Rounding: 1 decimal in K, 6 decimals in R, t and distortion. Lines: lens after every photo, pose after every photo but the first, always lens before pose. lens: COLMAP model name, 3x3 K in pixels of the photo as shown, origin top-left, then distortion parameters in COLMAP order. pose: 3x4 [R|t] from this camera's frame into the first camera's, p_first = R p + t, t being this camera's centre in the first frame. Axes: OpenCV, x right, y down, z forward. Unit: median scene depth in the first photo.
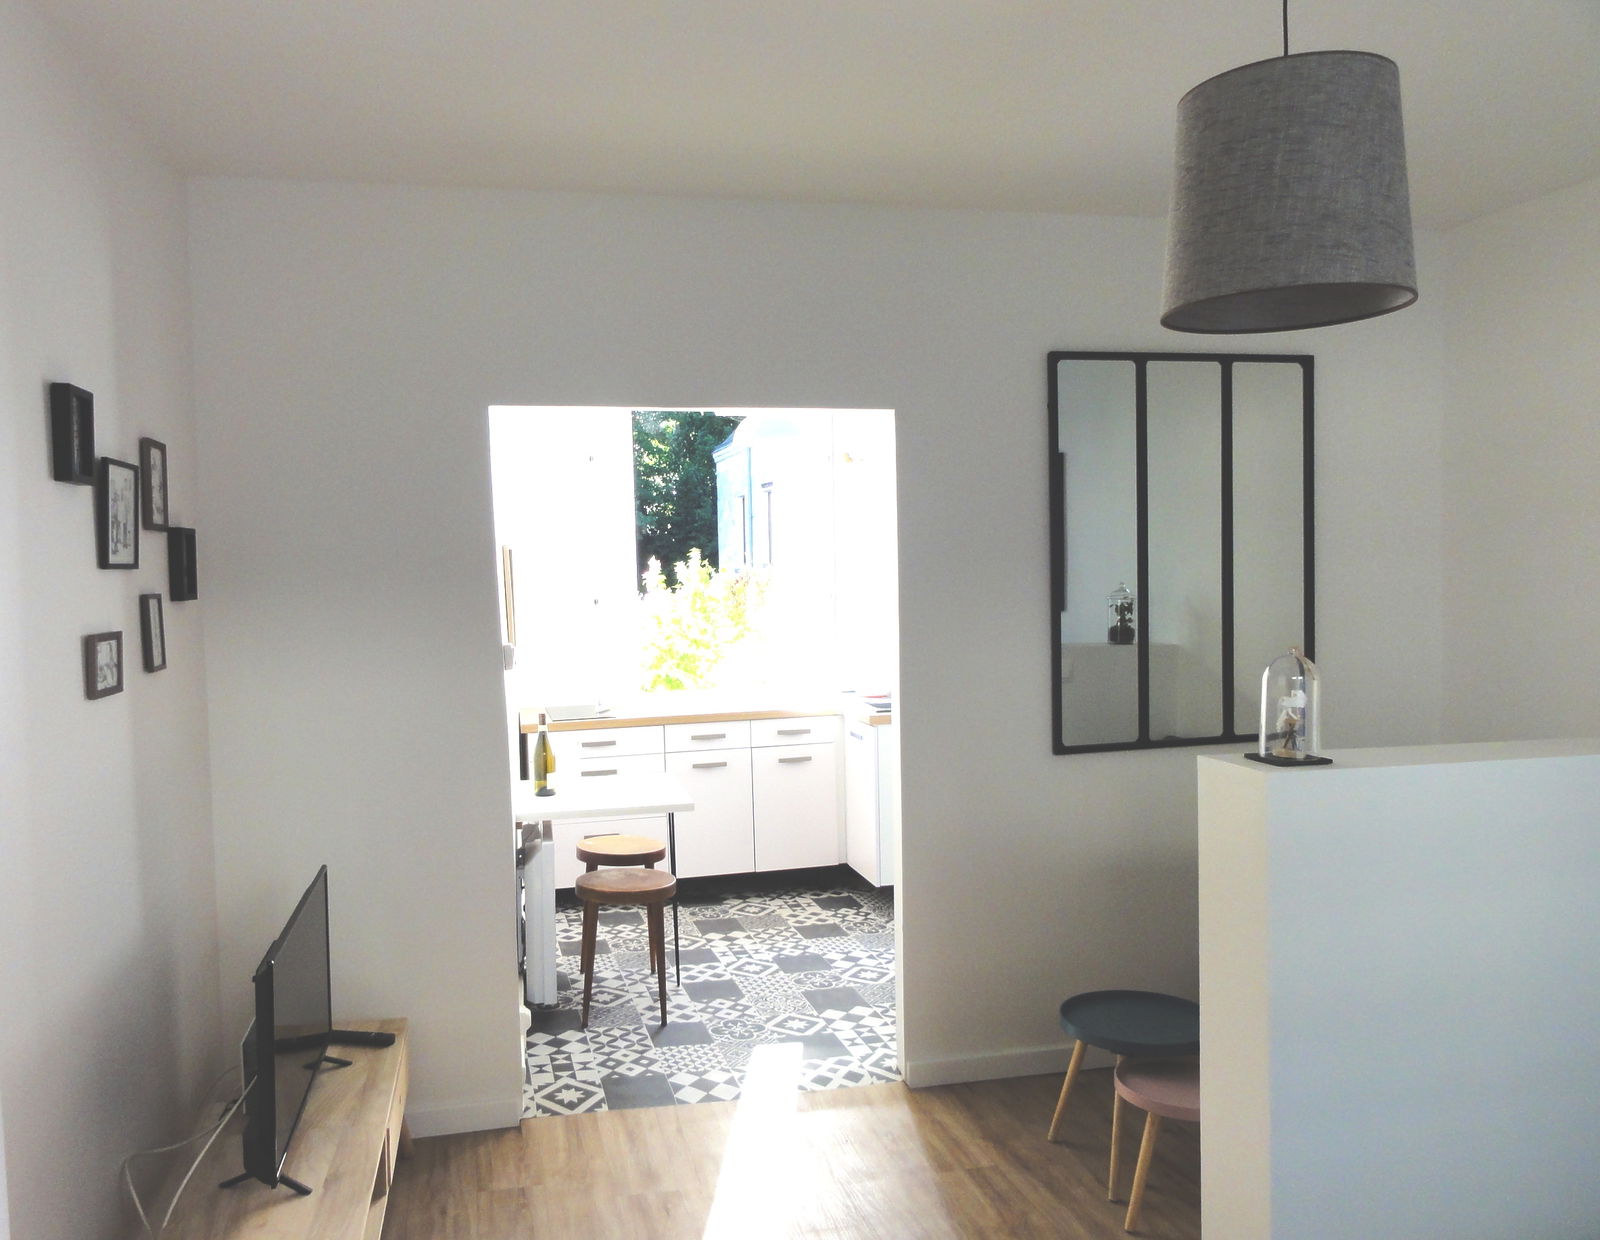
lens RADIAL K [[1263.6, 0, 740.6], [0, 1263.6, 621.3], [0, 0, 1]] dist [-0.002216, 0.000178]
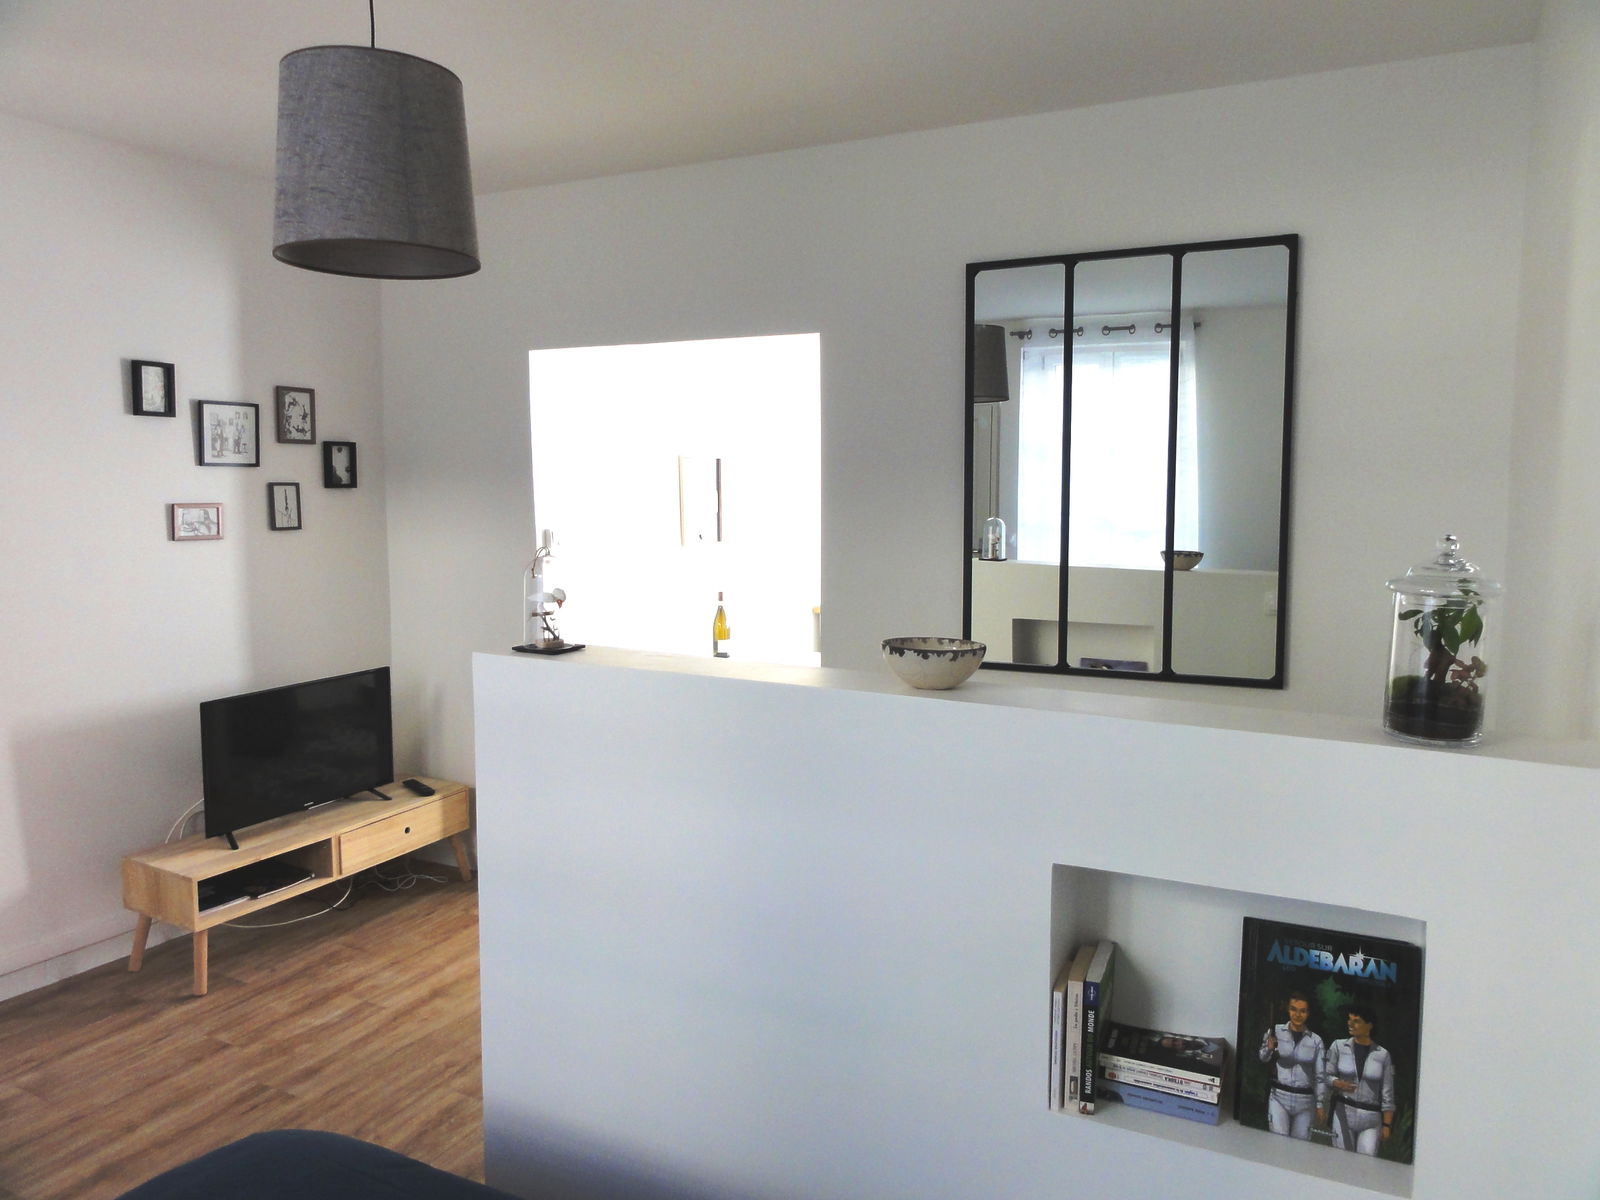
lens RADIAL K [[1168.5, 0, 800.2], [0, 1168.5, 571.6], [0, 0, 1]] dist [-0.002136, -0.002971]
pose [[0.761834, 0.071445, -0.643821, 0.642469], [-0.047223, 0.997380, 0.054801, -0.013210], [0.646049, -0.011346, 0.763212, 0.177052]]
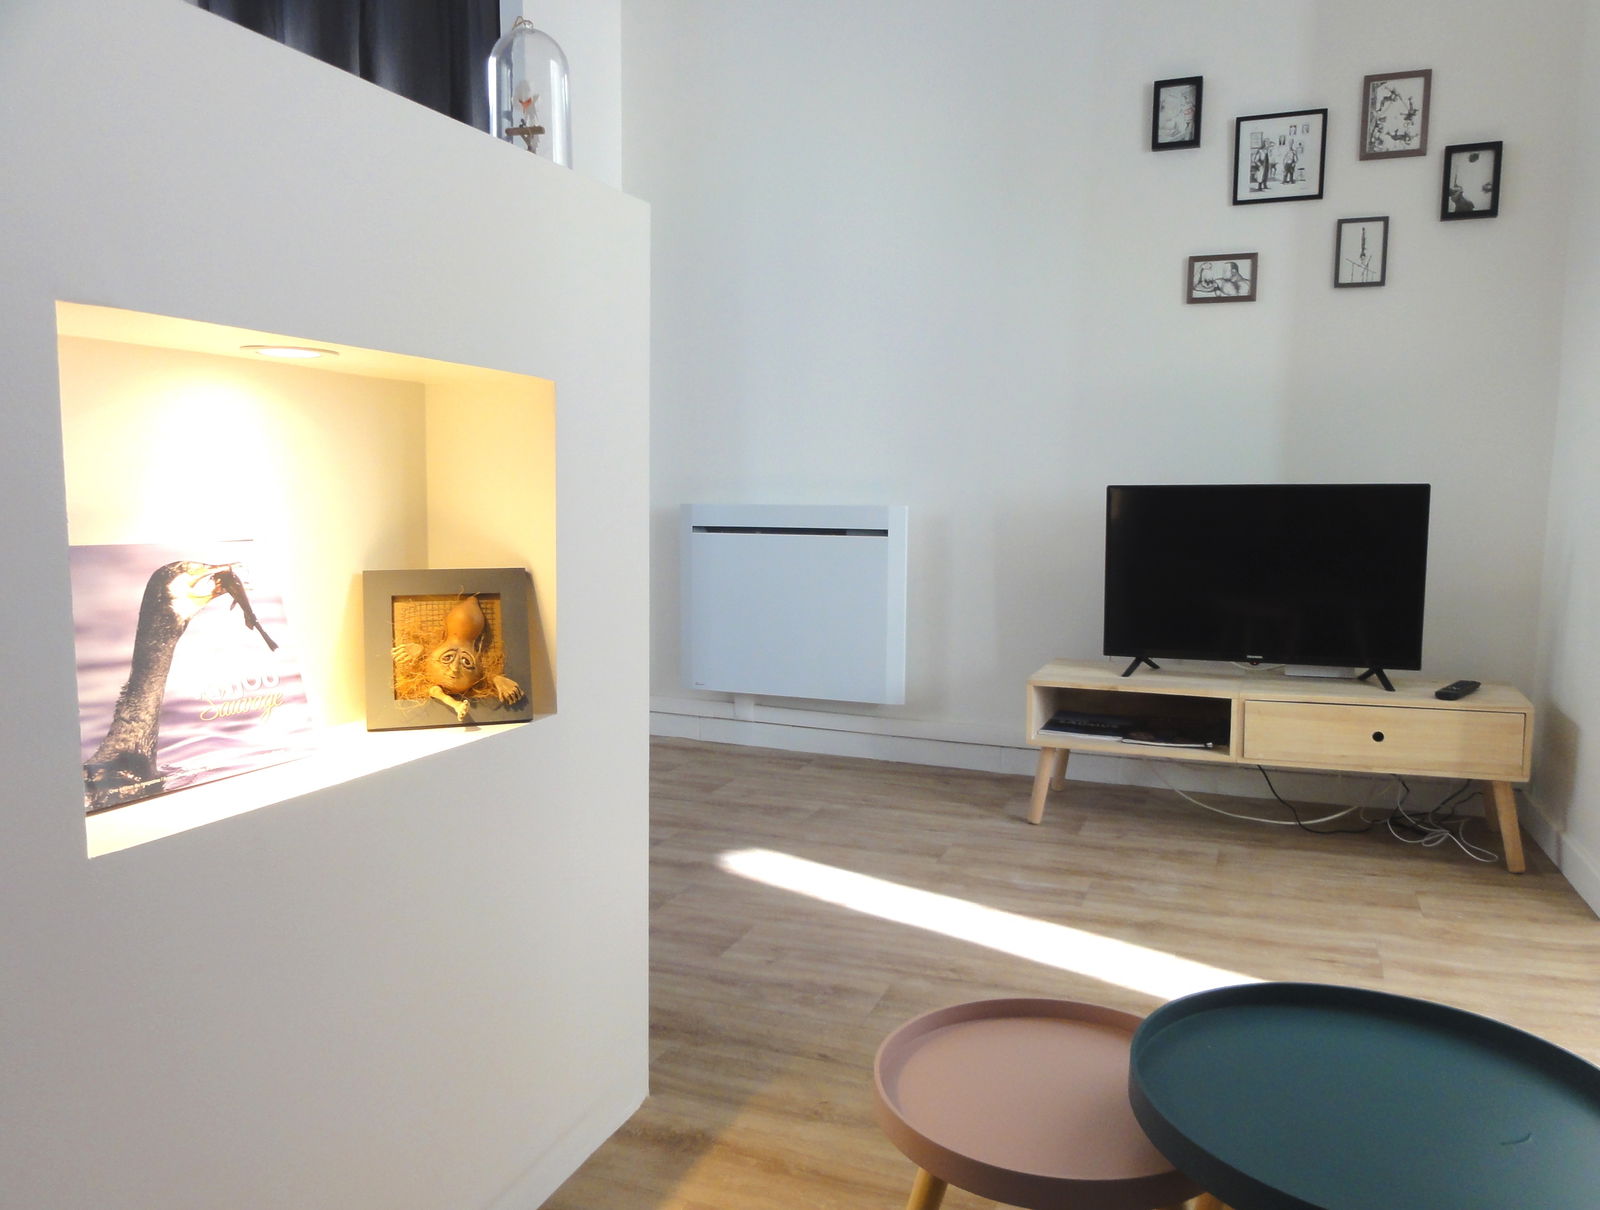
lens RADIAL K [[1188.7, 0, 800.0], [0, 1188.7, 605.0], [0, 0, 1]] dist [0.001551, 0.002168]
pose [[-0.566971, 0.093221, -0.818446, 0.462803], [-0.045698, 0.988486, 0.144246, 0.121418], [0.822469, 0.119185, -0.556183, 0.771463]]
